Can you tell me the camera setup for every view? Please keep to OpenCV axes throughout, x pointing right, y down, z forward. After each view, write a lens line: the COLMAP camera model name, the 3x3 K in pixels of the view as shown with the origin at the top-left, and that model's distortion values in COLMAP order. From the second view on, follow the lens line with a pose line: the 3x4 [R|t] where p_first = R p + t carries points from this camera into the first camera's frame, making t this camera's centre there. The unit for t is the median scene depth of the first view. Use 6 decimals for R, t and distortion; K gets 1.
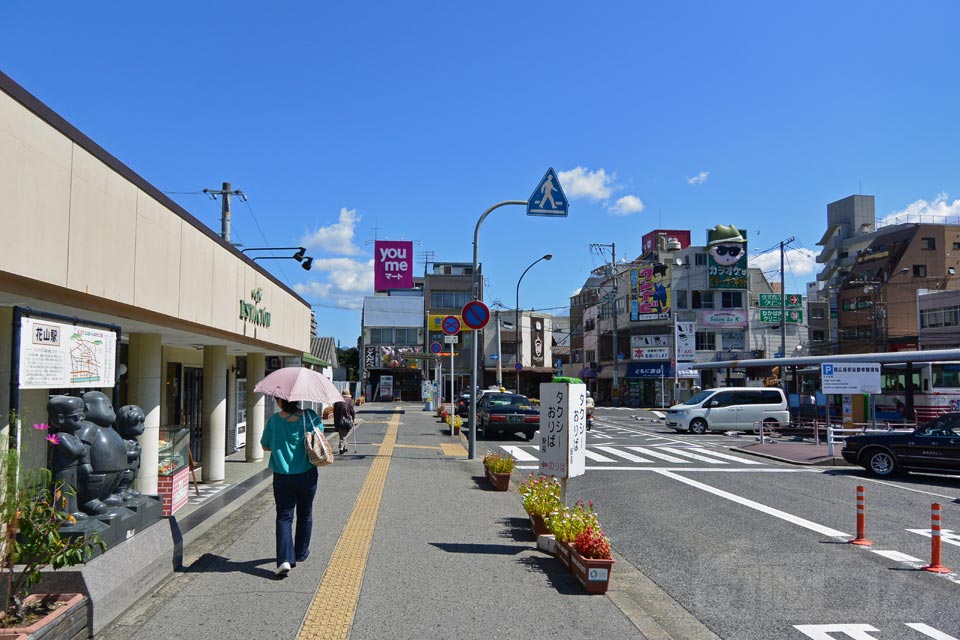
lens RADIAL K [[736.7, 0, 480.7], [0, 736.7, 346.0], [0, 0, 1]] dist [-0.003140, -0.015688]
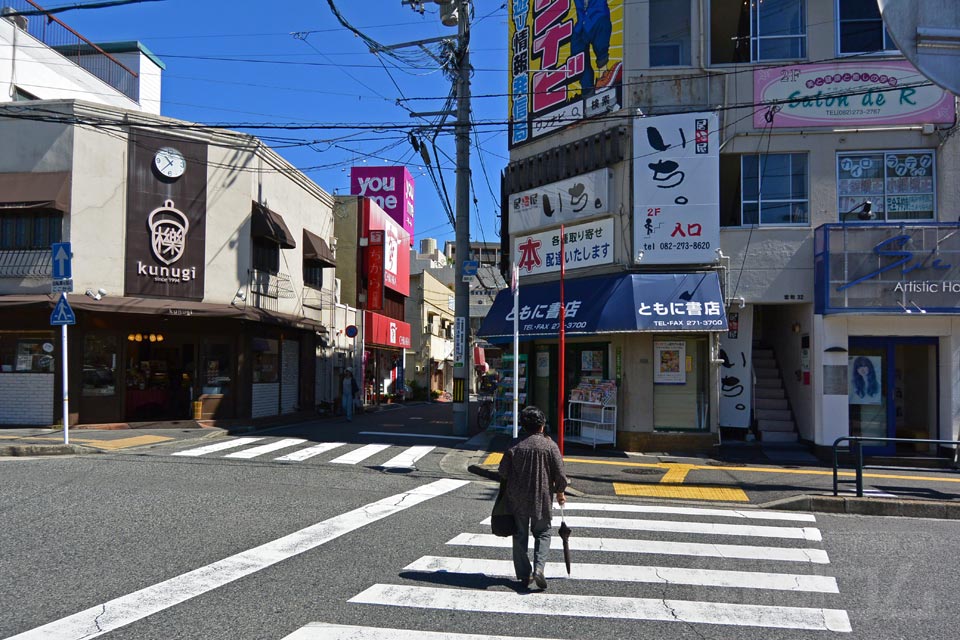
lens RADIAL K [[744.3, 0, 465.8], [0, 744.3, 356.6], [0, 0, 1]] dist [0.002287, -0.009654]
pose [[0.974145, 0.005052, -0.225866, 0.262797], [-0.000119, 0.999761, 0.021849, 0.044859], [0.225922, -0.021257, 0.973913, 0.727739]]
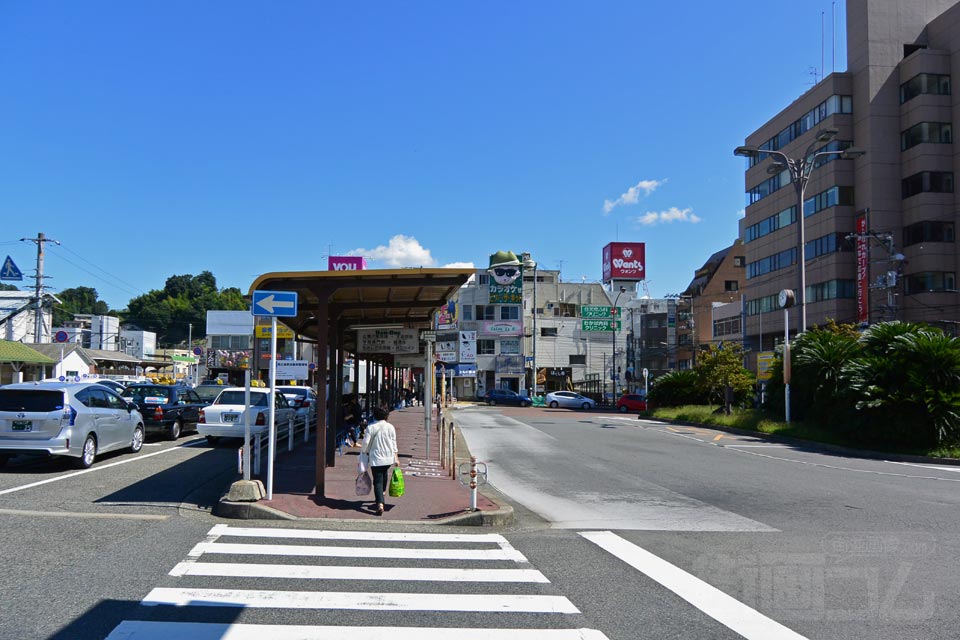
lens RADIAL K [[736.7, 0, 480.7], [0, 736.7, 346.0], [0, 0, 1]] dist [-0.003140, -0.015688]
pose [[0.996245, 0.003369, -0.086512, 0.400123], [-0.003936, 0.999972, -0.006376, -0.000279], [0.086488, 0.006692, 0.996230, -0.211189]]
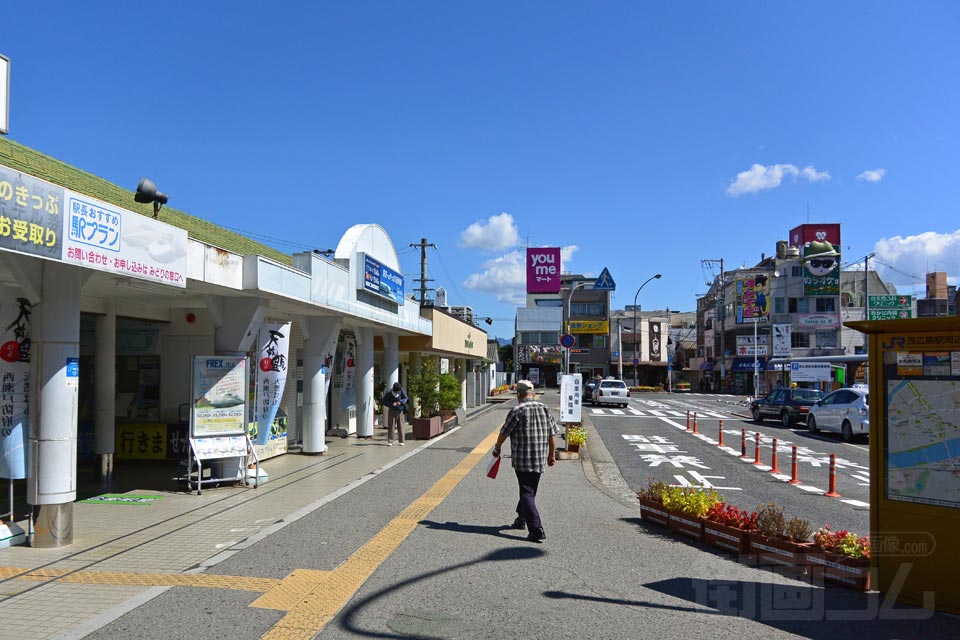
lens RADIAL K [[744.3, 0, 465.8], [0, 744.3, 356.6], [0, 0, 1]] dist [0.002287, -0.009654]
pose [[0.974172, -0.000031, -0.225809, 0.049617], [0.006018, 0.999648, 0.025827, -0.014087], [0.225729, -0.026519, 0.973829, -0.294208]]
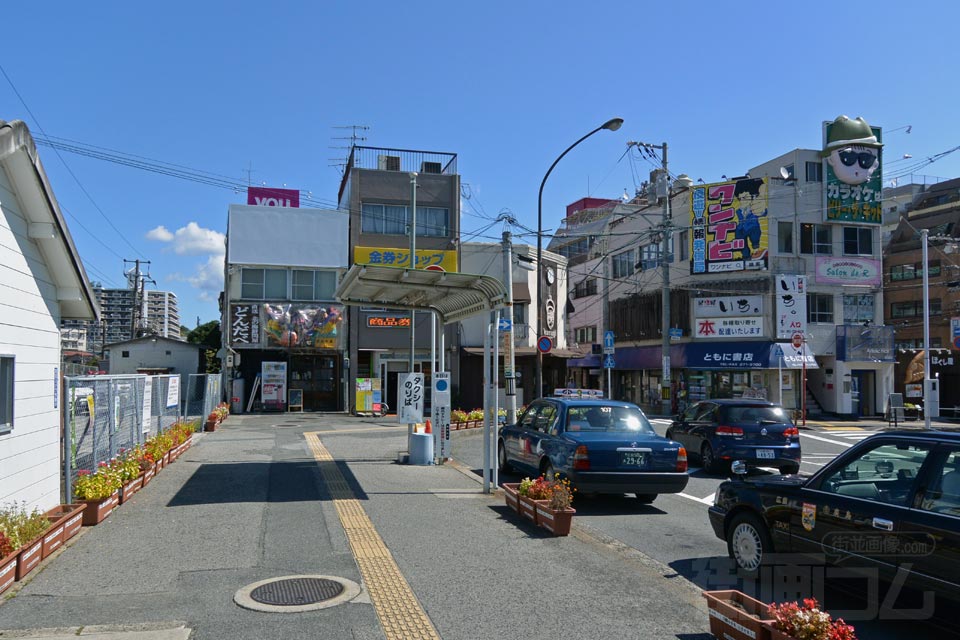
lens RADIAL K [[738.3, 0, 477.5], [0, 738.3, 350.7], [0, 0, 1]] dist [0.003627, -0.005982]
pose [[0.986945, 0.008556, 0.160832, -0.067341], [-0.011671, 0.999762, 0.018434, 0.020480], [-0.160636, -0.020071, 0.986810, 0.447397]]
